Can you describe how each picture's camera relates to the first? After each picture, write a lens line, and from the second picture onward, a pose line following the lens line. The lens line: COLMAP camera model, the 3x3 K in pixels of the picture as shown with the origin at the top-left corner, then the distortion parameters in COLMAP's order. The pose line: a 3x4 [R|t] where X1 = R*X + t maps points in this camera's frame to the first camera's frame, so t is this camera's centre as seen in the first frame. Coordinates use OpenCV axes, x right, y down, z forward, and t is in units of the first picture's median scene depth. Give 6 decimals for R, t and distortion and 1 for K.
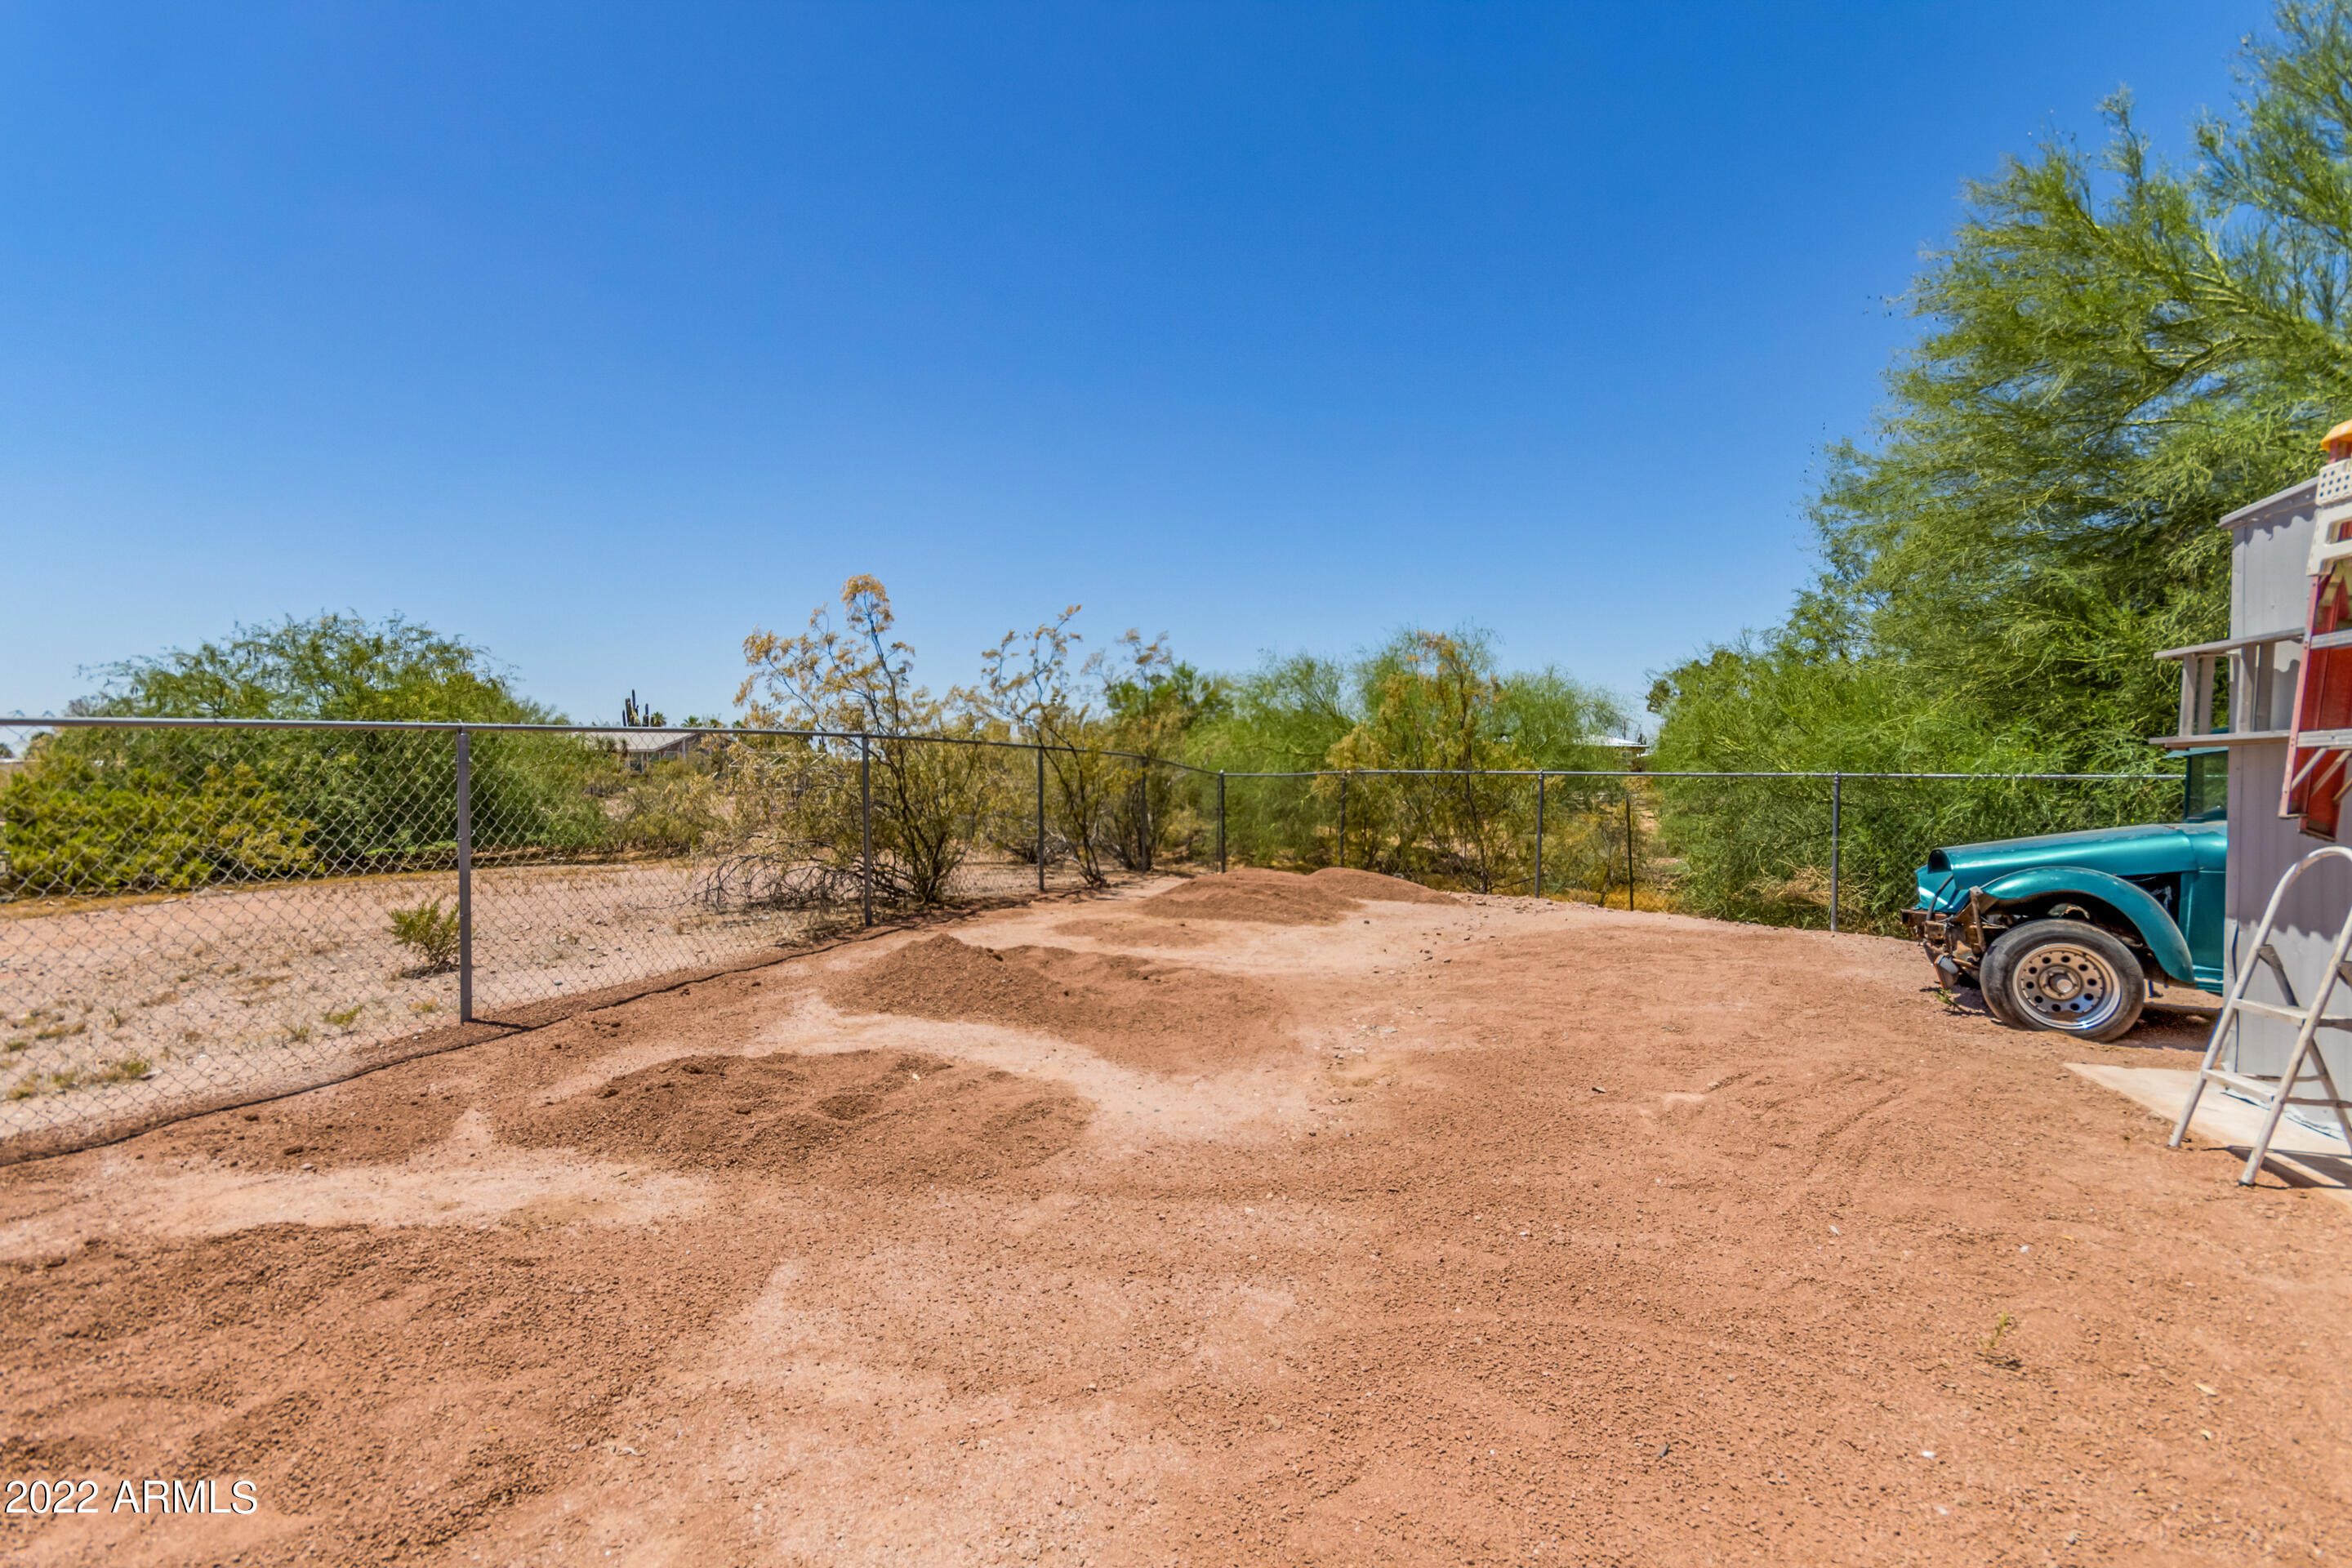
lens RADIAL K [[1083.2, 0, 1192.6], [0, 1083.2, 770.5], [0, 0, 1]] dist [0.008826, -0.003317]
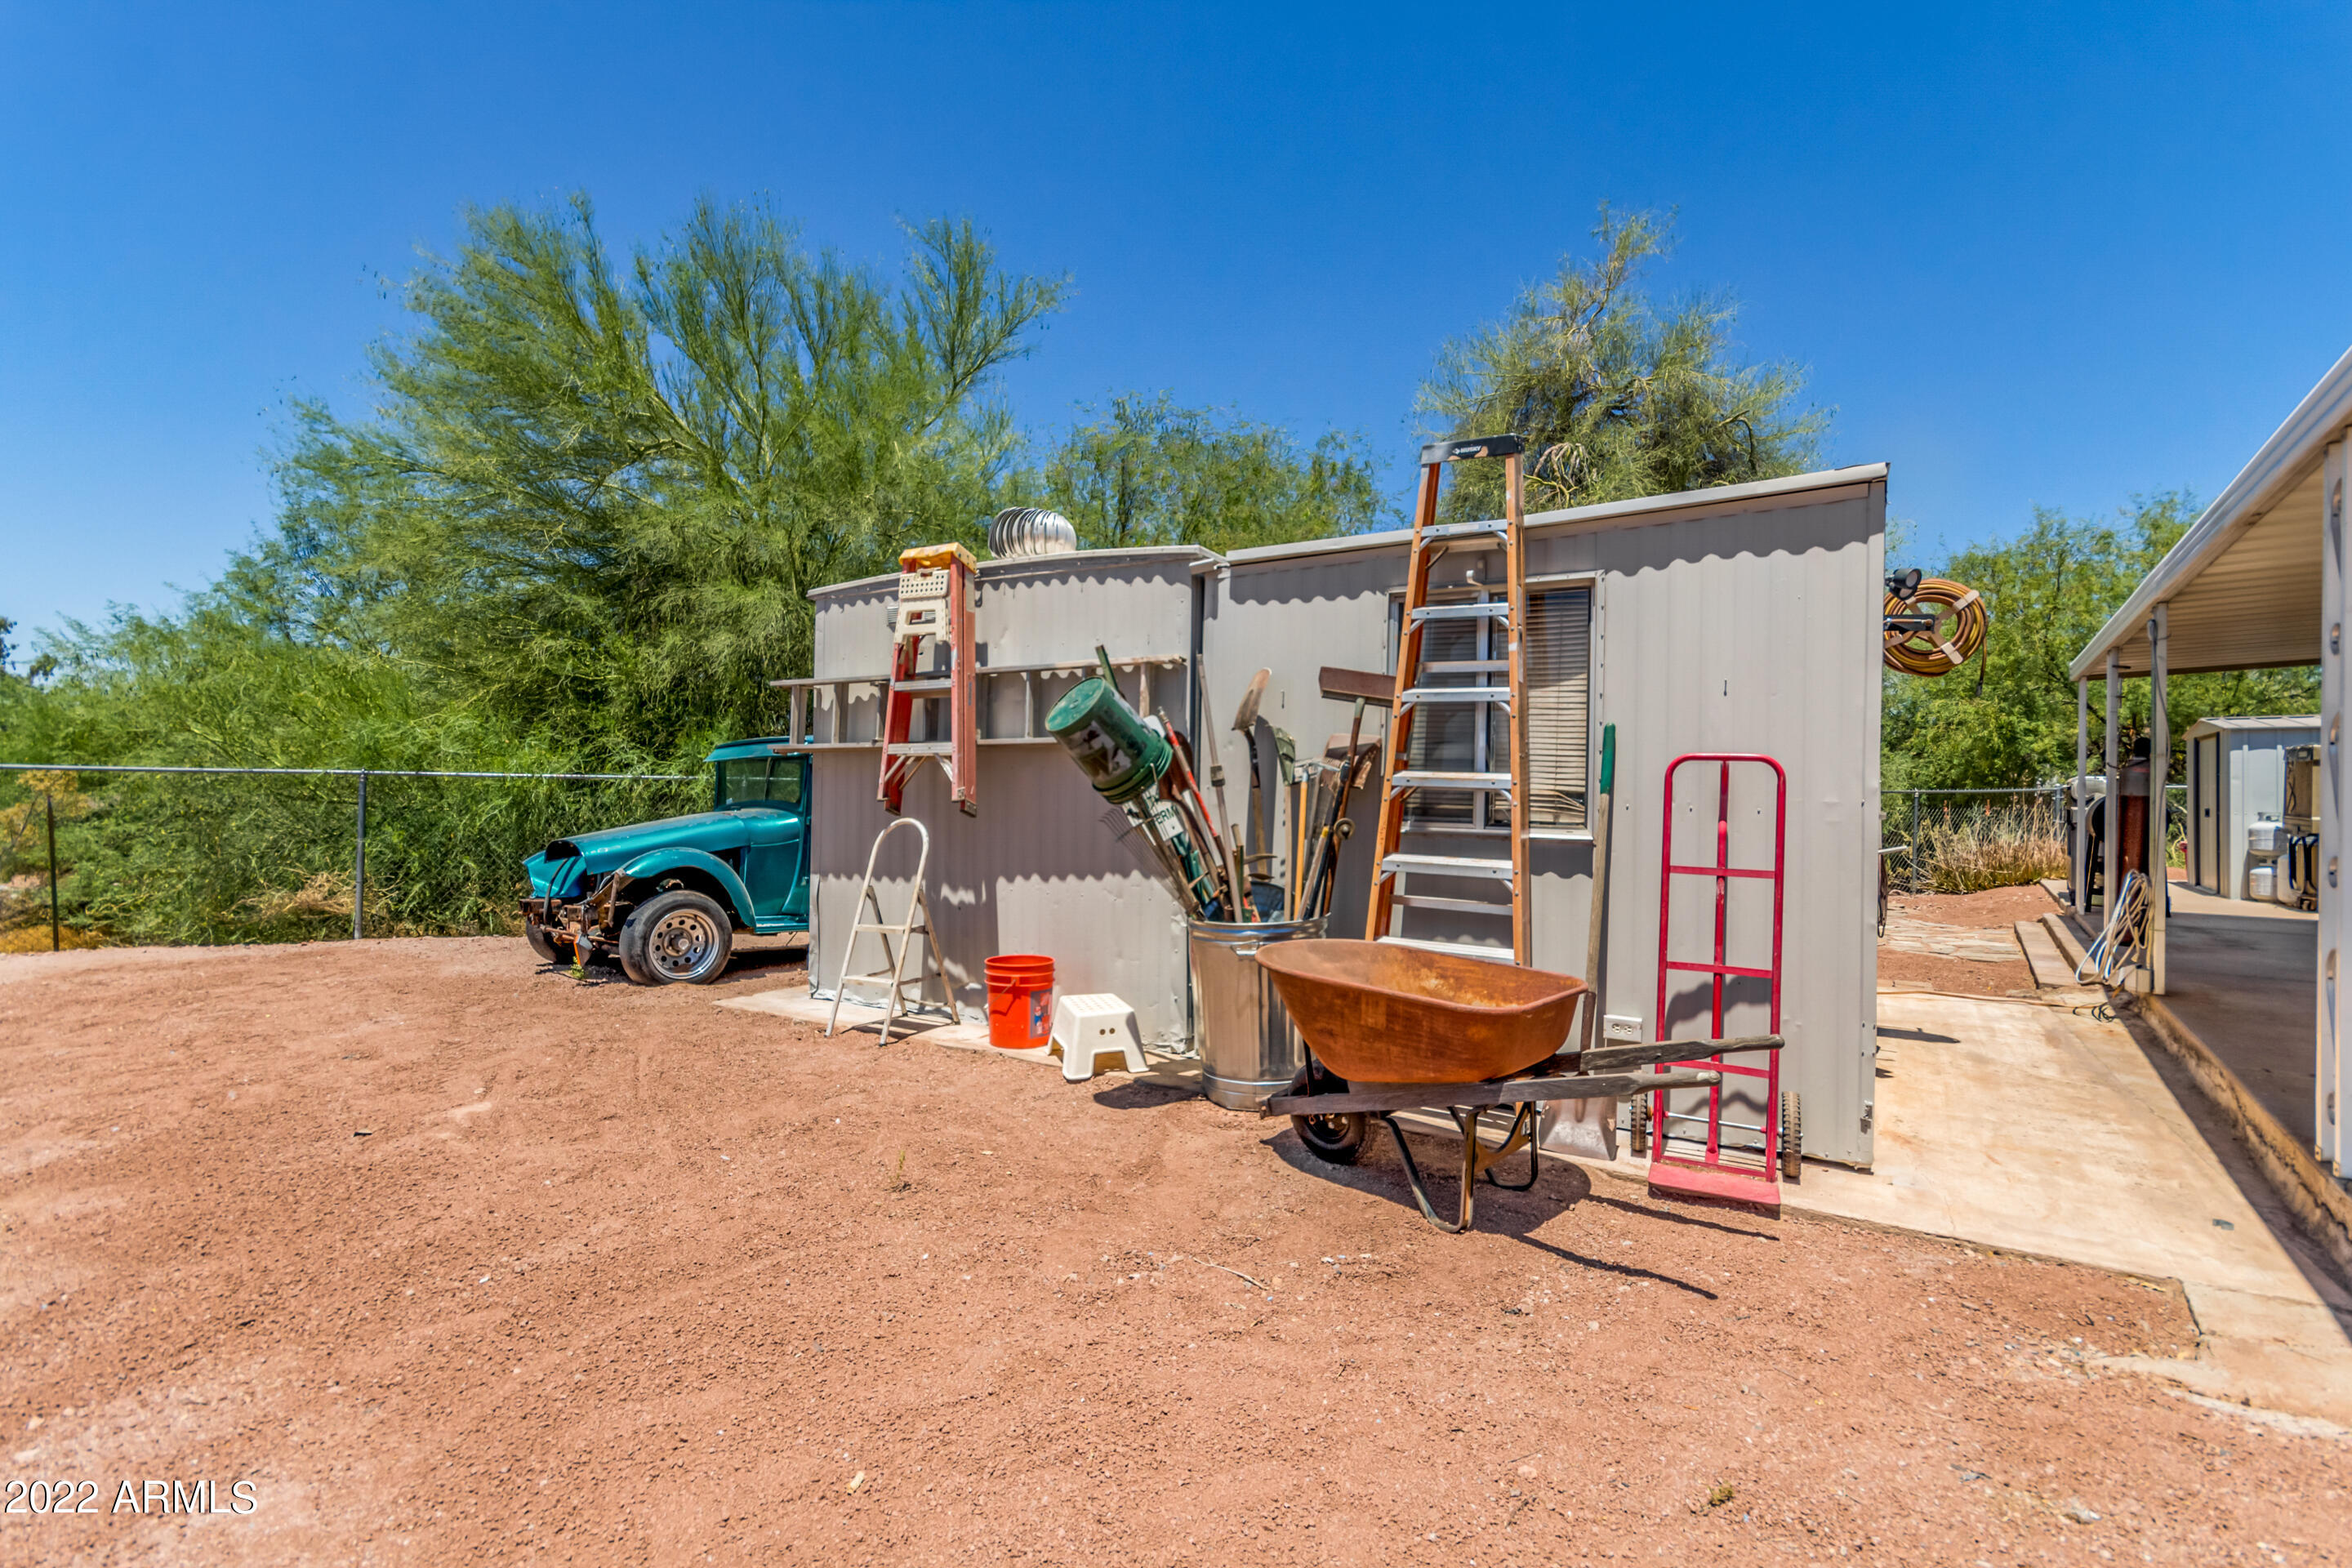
lens RADIAL K [[1083.2, 0, 1171.8], [0, 1083.2, 782.7], [0, 0, 1]] dist [0.008826, -0.003317]
pose [[0.282667, 0.004416, 0.959208, -0.129730], [-0.012225, 0.999925, -0.001001, 0.006012], [-0.959140, -0.011443, 0.282700, 0.074533]]
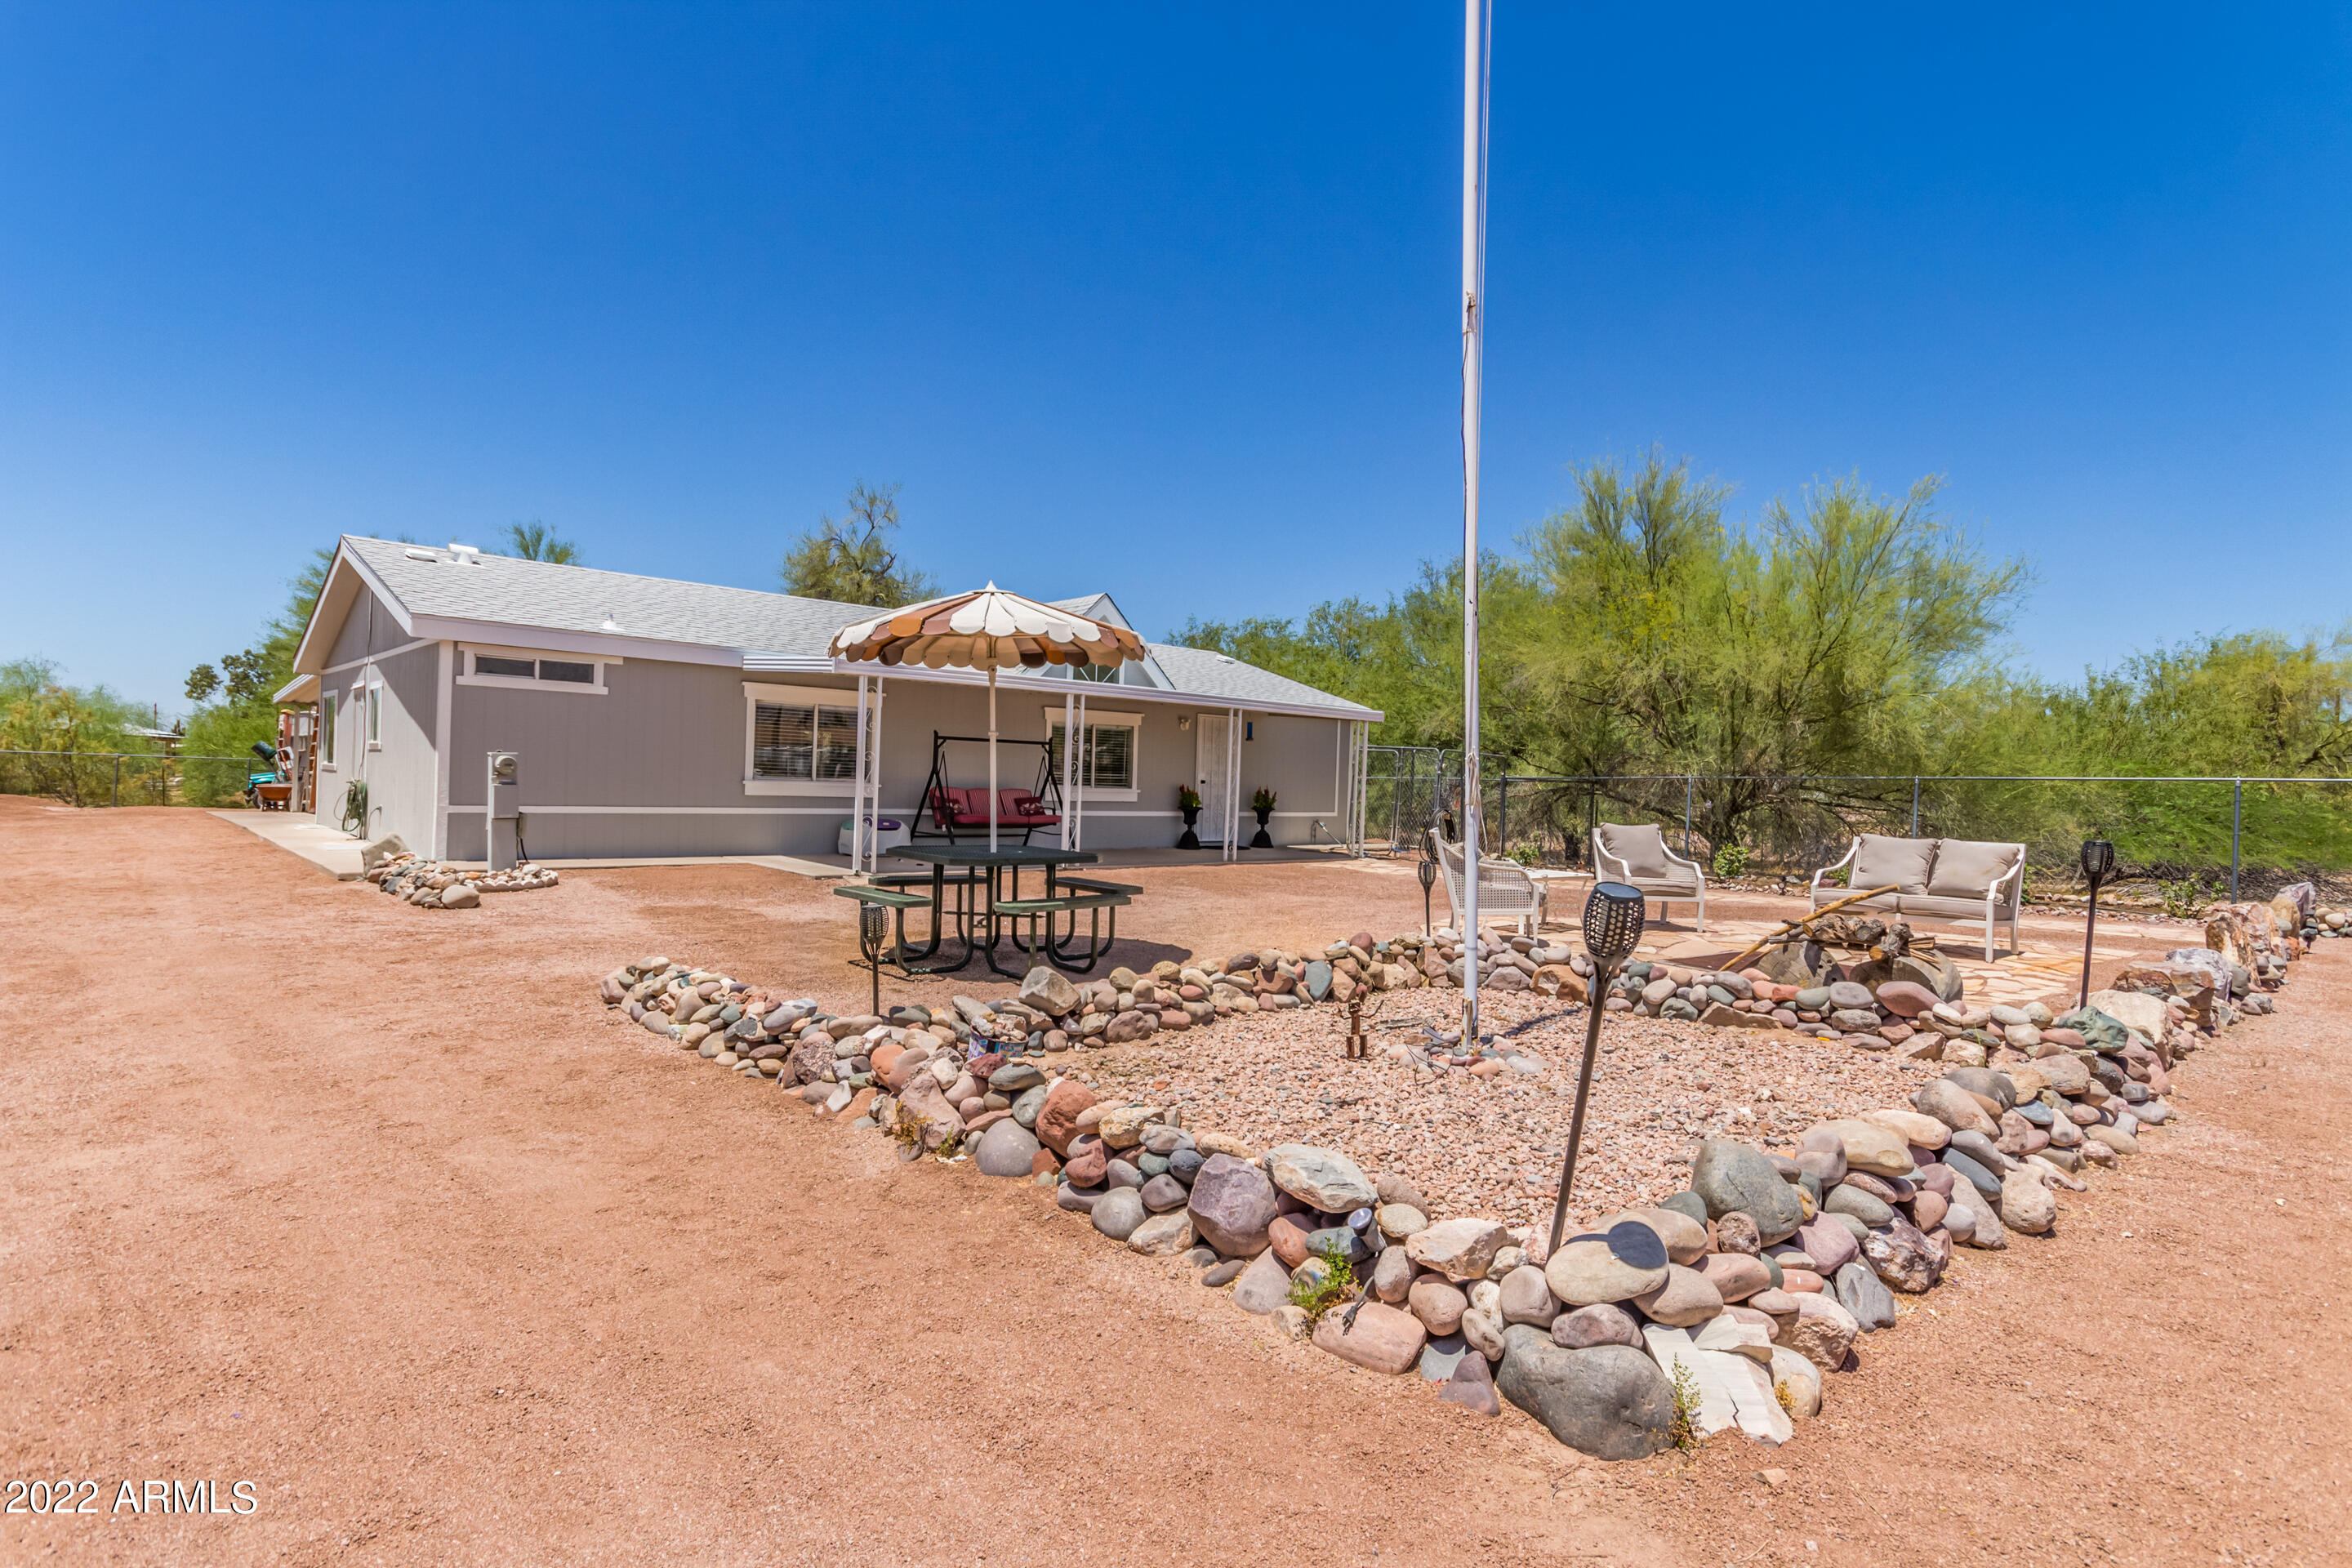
lens RADIAL K [[1180.1, 0, 1183.2], [0, 1180.1, 785.9], [0, 0, 1]] dist [0.000116, -0.000272]
pose [[0.455580, 0.016558, 0.890041, -1.228568], [-0.027934, 0.999601, -0.004299, 0.020836], [-0.889756, -0.022904, 0.455861, -3.021853]]
